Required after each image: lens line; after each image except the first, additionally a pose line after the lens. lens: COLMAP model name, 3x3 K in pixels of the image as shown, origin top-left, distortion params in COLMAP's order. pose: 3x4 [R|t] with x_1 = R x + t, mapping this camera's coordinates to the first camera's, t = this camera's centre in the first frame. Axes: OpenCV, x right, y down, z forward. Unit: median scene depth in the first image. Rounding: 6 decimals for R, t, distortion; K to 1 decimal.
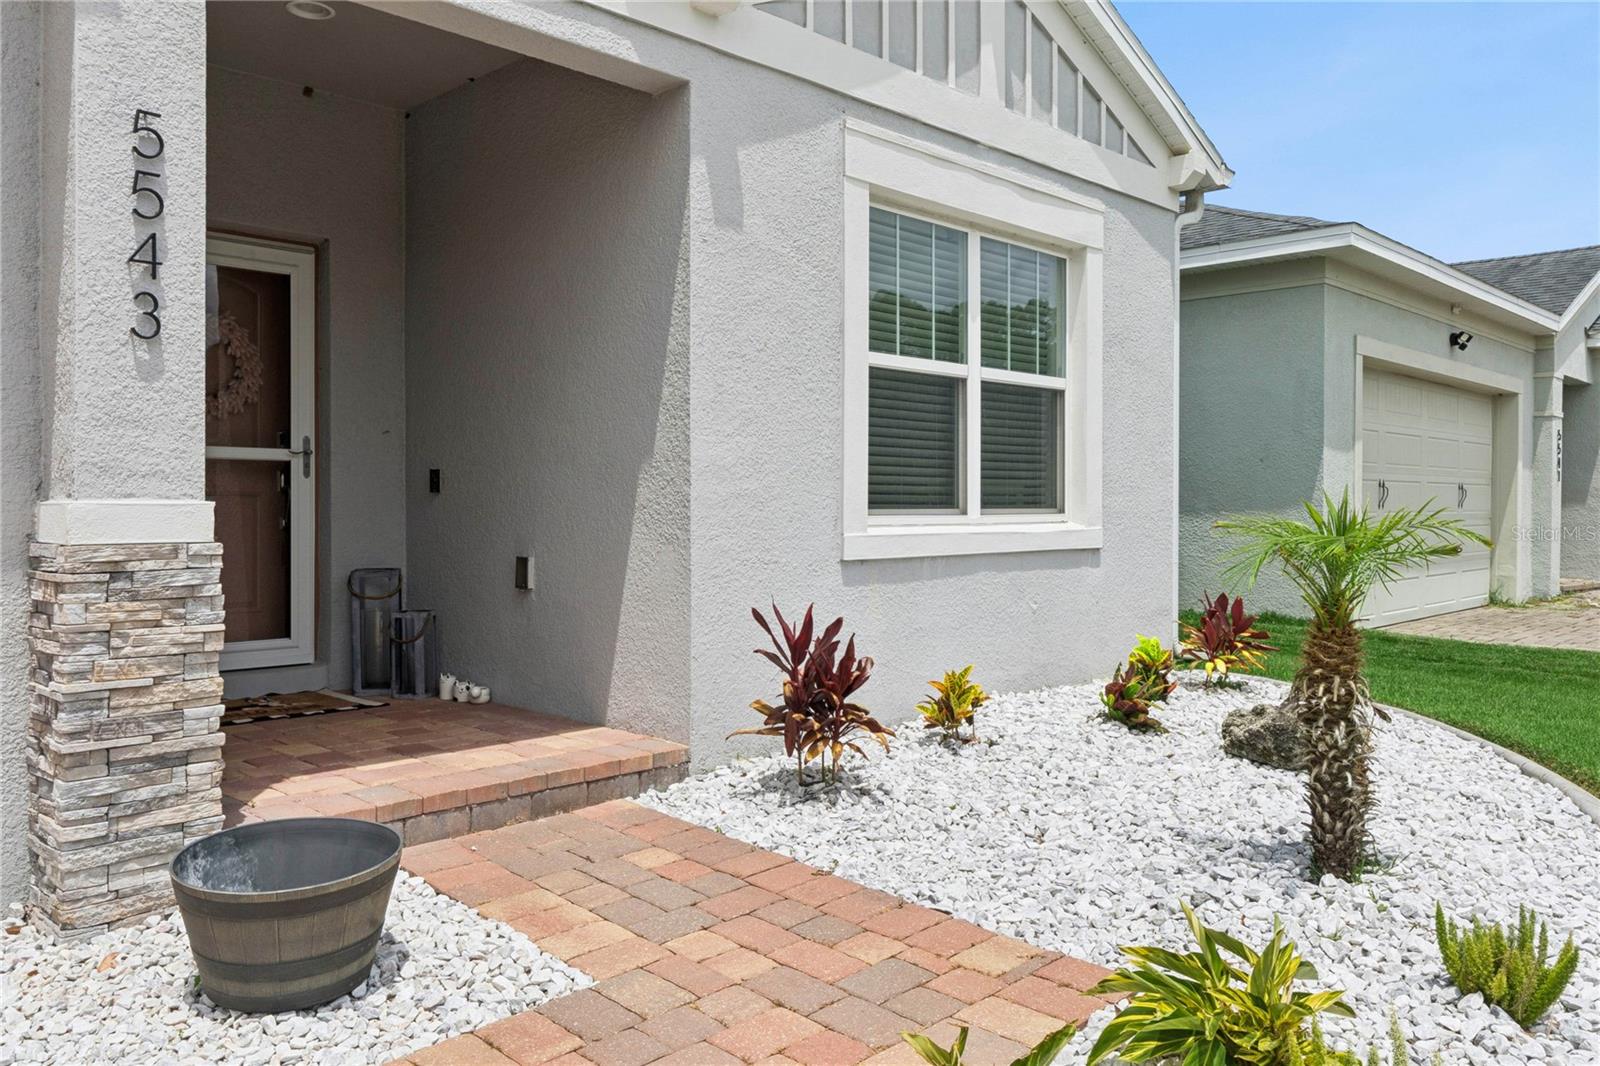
lens RADIAL K [[1230.4, 0, 800.0], [0, 1230.4, 533.0], [0, 0, 1]] dist [-0.004056, -0.001611]
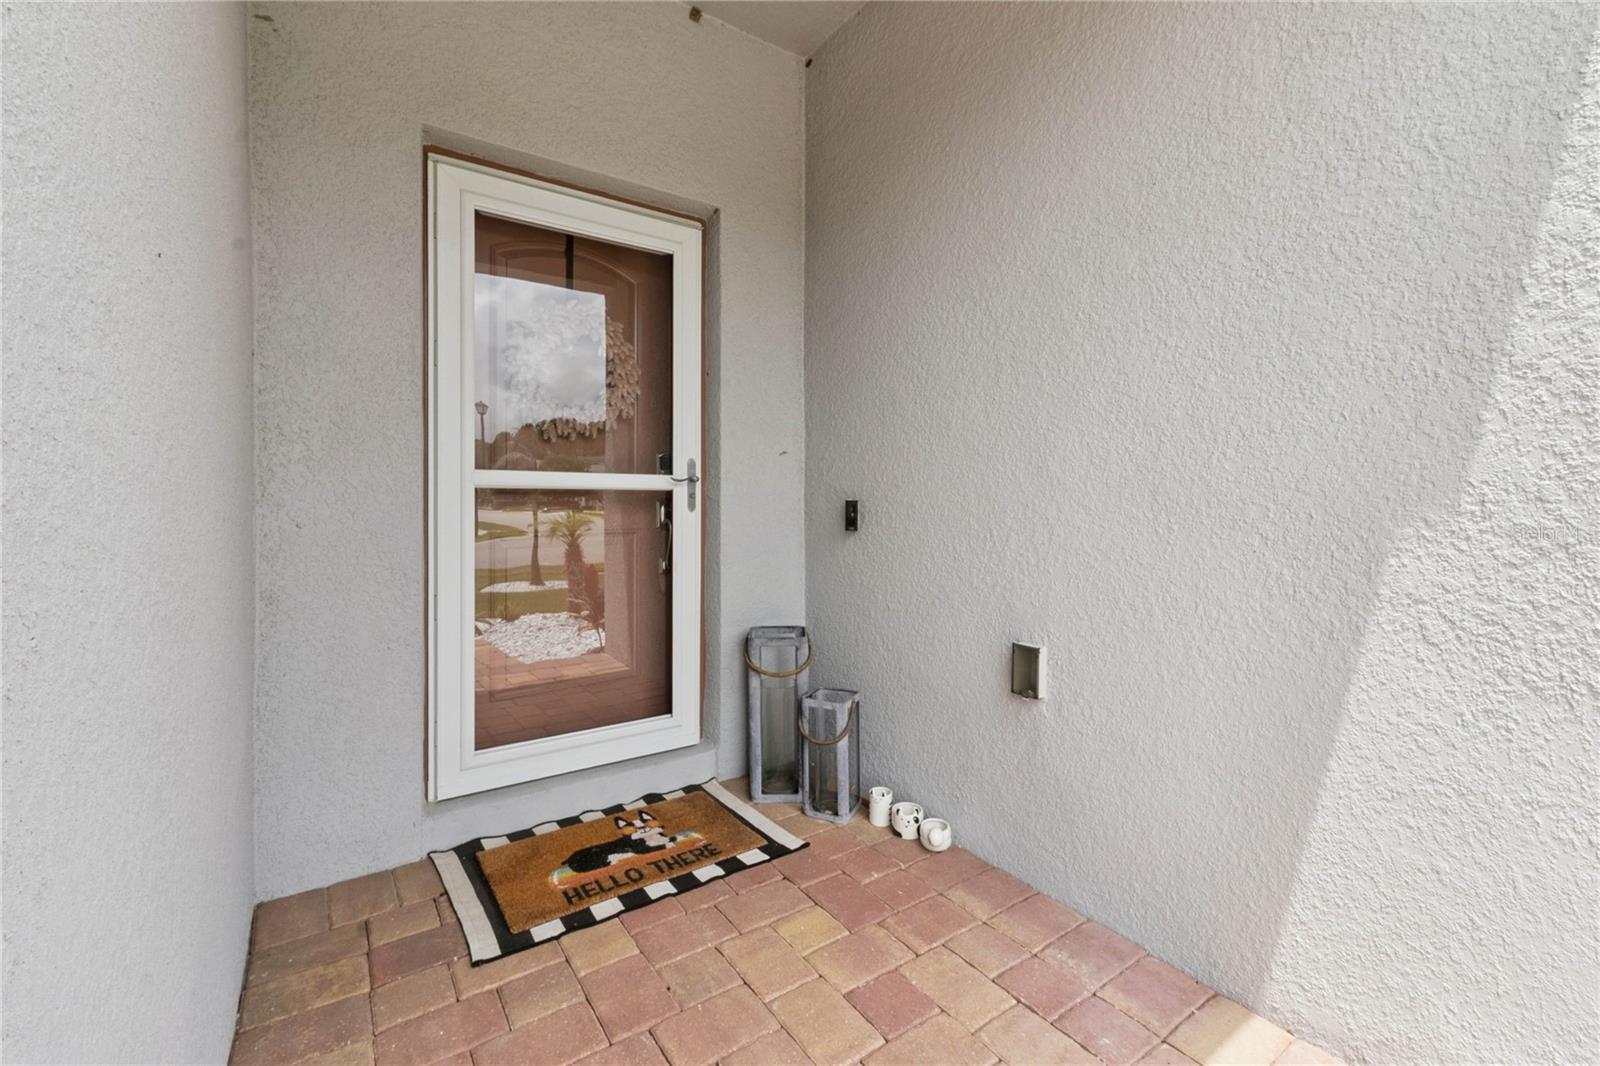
lens RADIAL K [[674.6, 0, 796.8], [0, 674.6, 520.2], [0, 0, 1]] dist [0.001681, 0.000152]
pose [[0.981446, 0.005506, -0.191662, -0.253351], [-0.004299, 0.999968, 0.006718, -0.042847], [0.191693, -0.005769, 0.981438, 0.590215]]
